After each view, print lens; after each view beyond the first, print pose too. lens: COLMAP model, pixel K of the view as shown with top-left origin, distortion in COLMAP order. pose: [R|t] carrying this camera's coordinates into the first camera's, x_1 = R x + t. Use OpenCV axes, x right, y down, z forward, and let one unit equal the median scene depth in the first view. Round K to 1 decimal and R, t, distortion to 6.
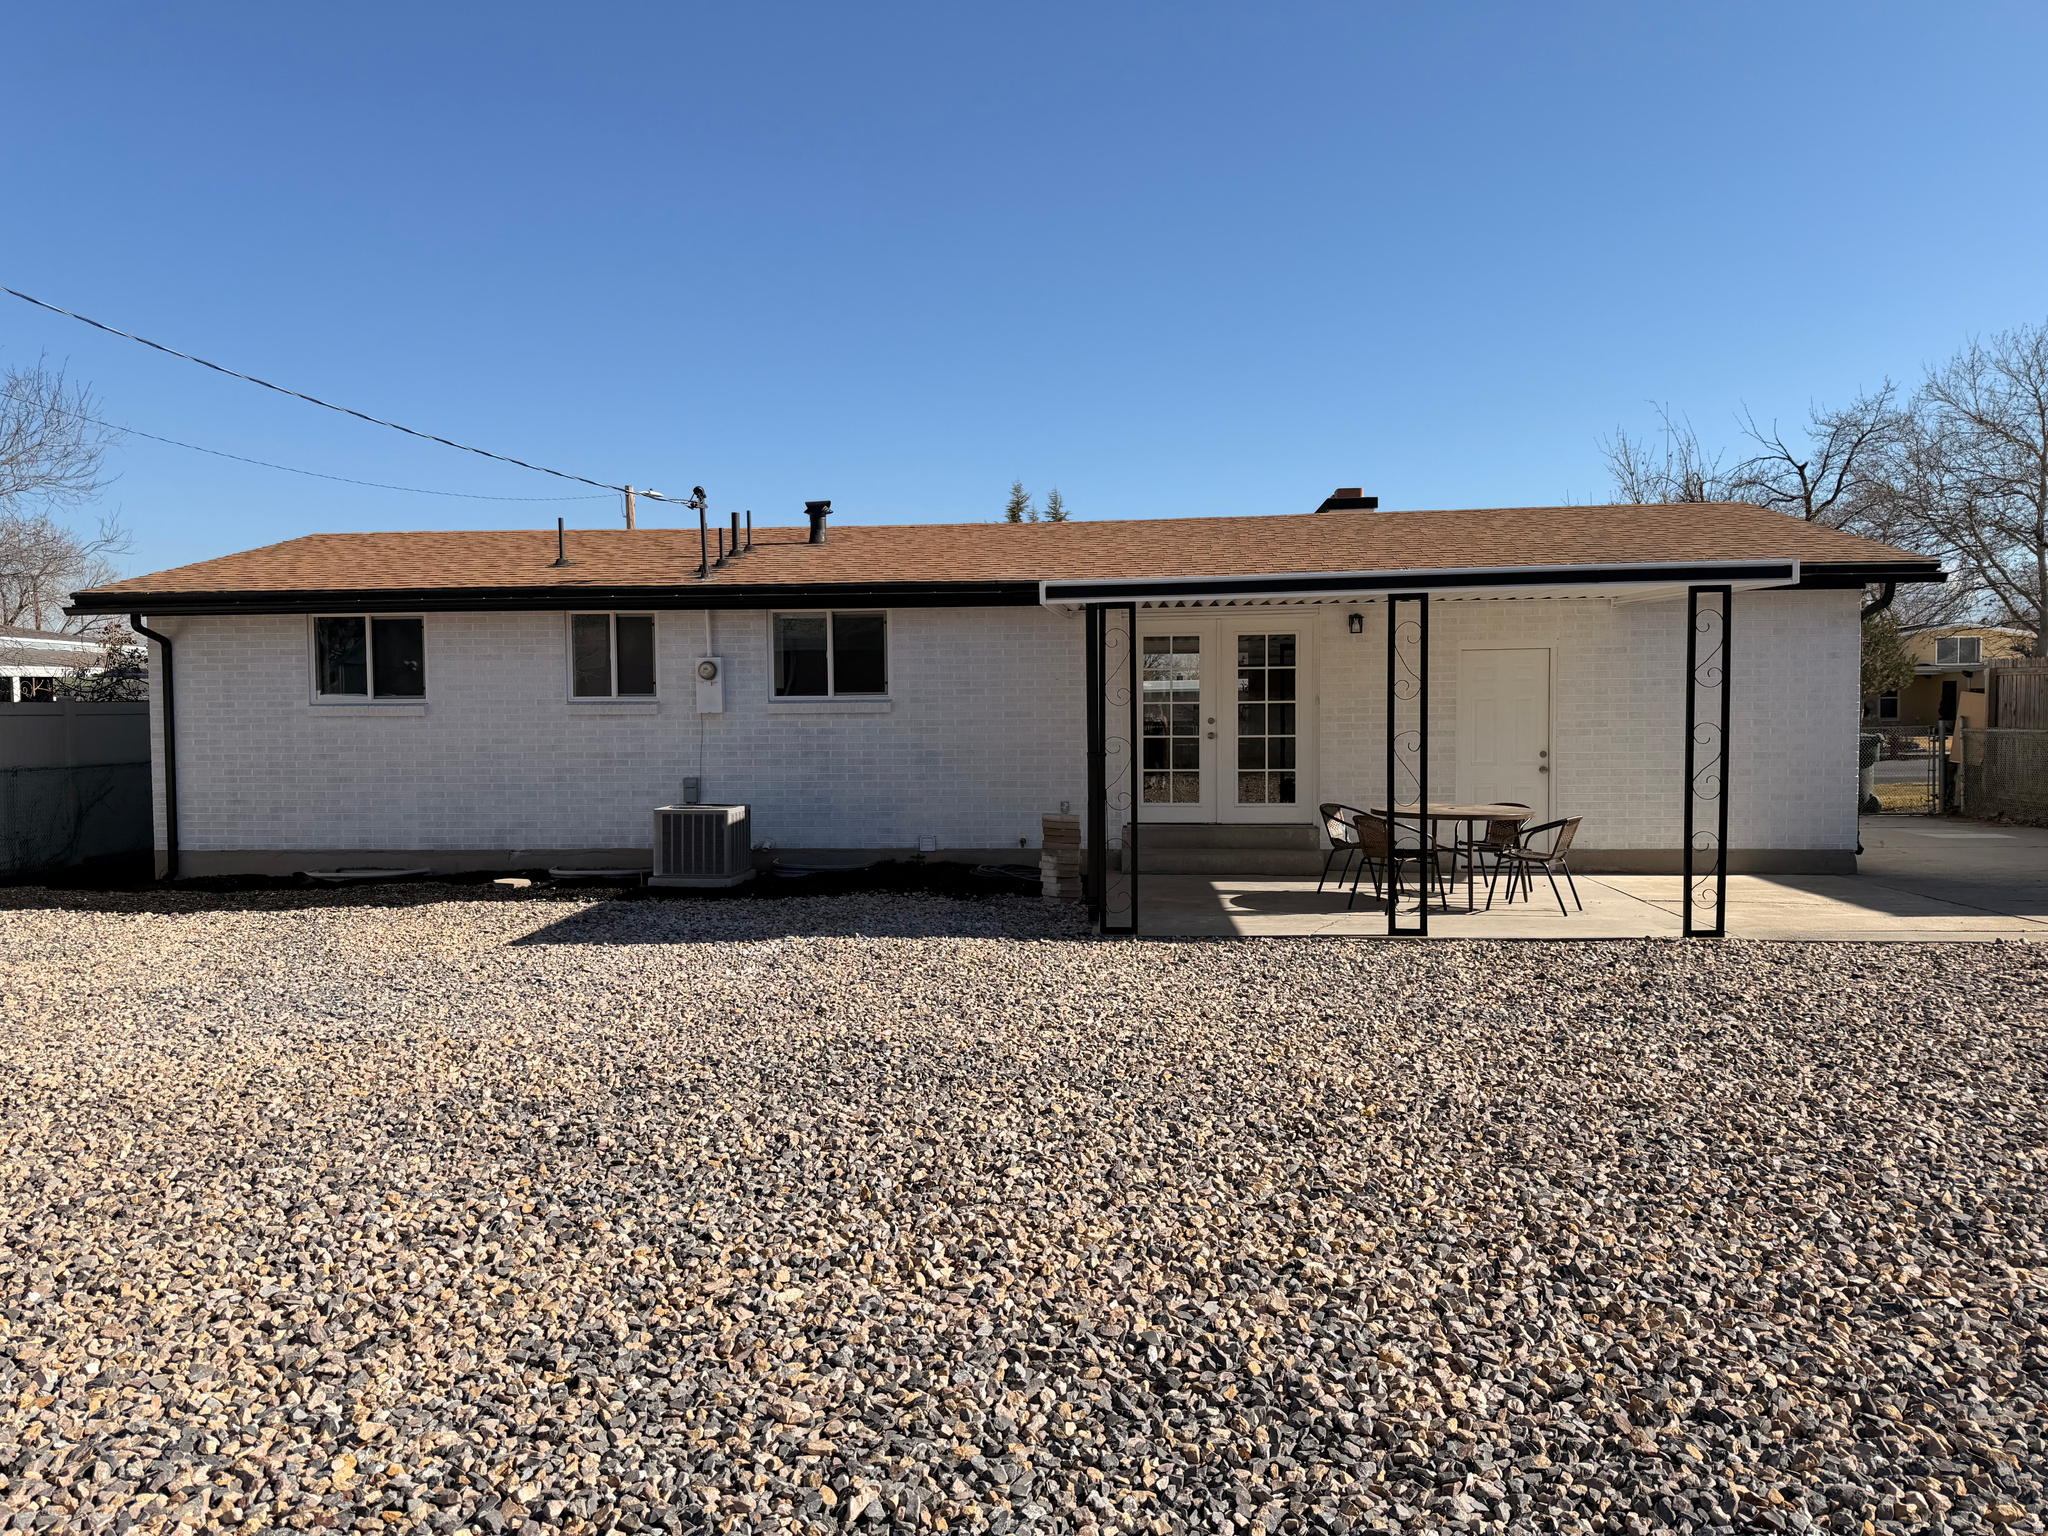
lens RADIAL K [[1453.4, 0, 1024.0], [0, 1453.4, 765.0], [0, 0, 1]] dist [0.042513, -0.058047]
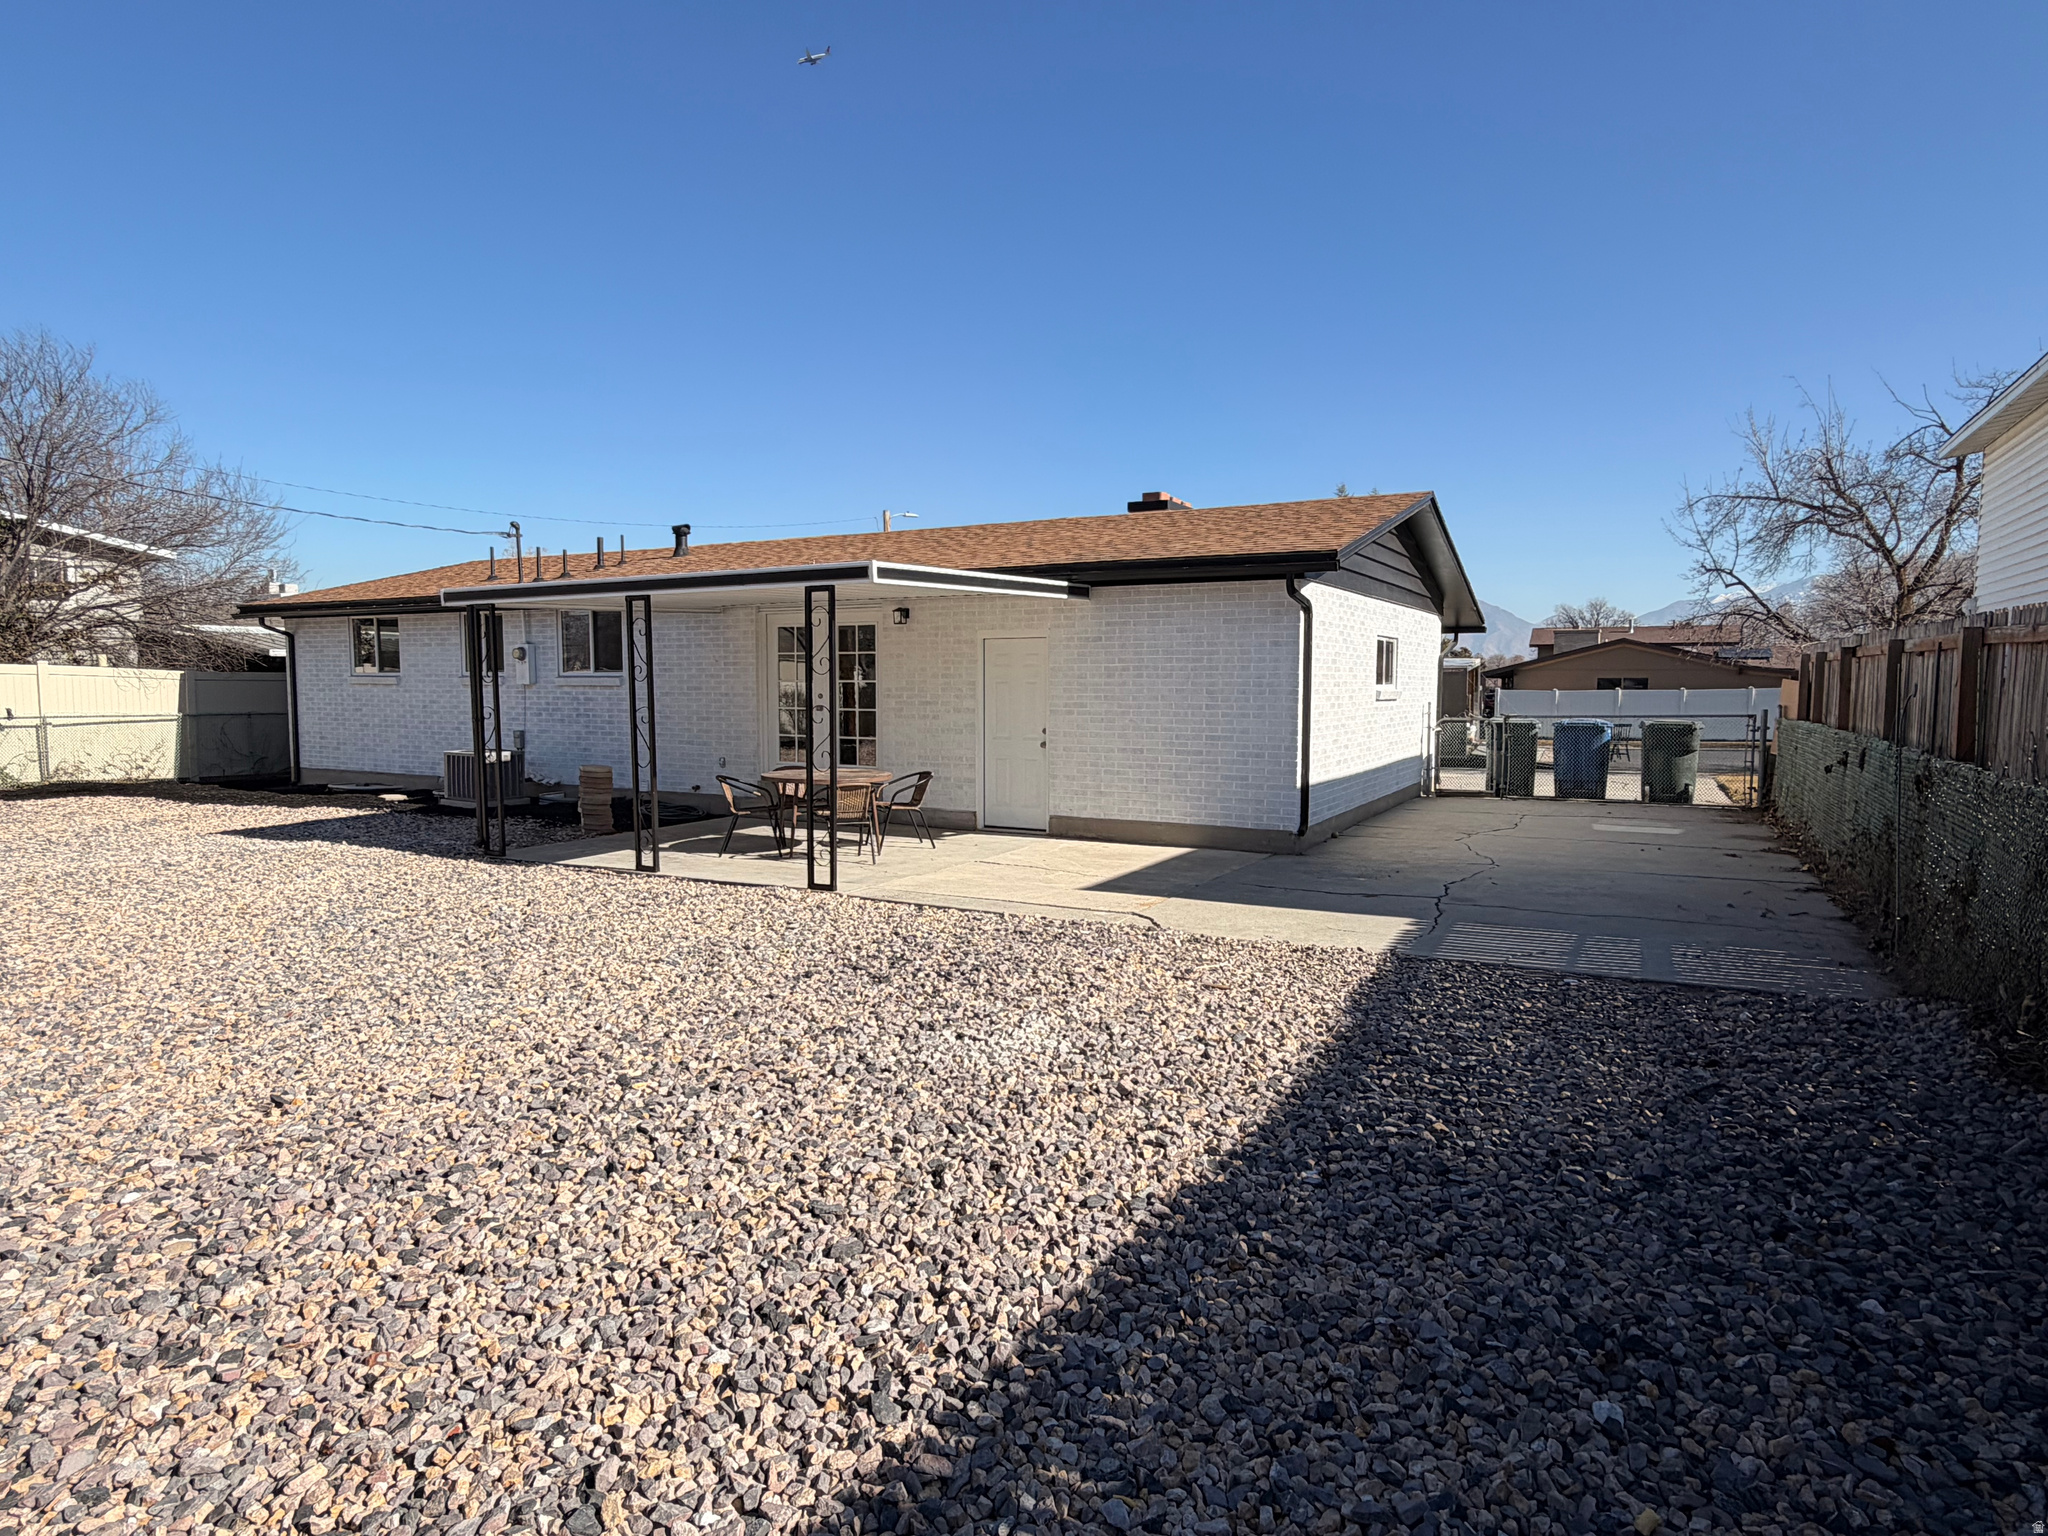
lens RADIAL K [[1197.4, 0, 1024.5], [0, 1197.4, 775.7], [0, 0, 1]] dist [-0.000103, -0.000210]
pose [[0.914605, 0.044337, -0.401911, 0.694024], [-0.027755, 0.998510, 0.046989, -0.015550], [0.403395, -0.031822, 0.914472, 0.141805]]
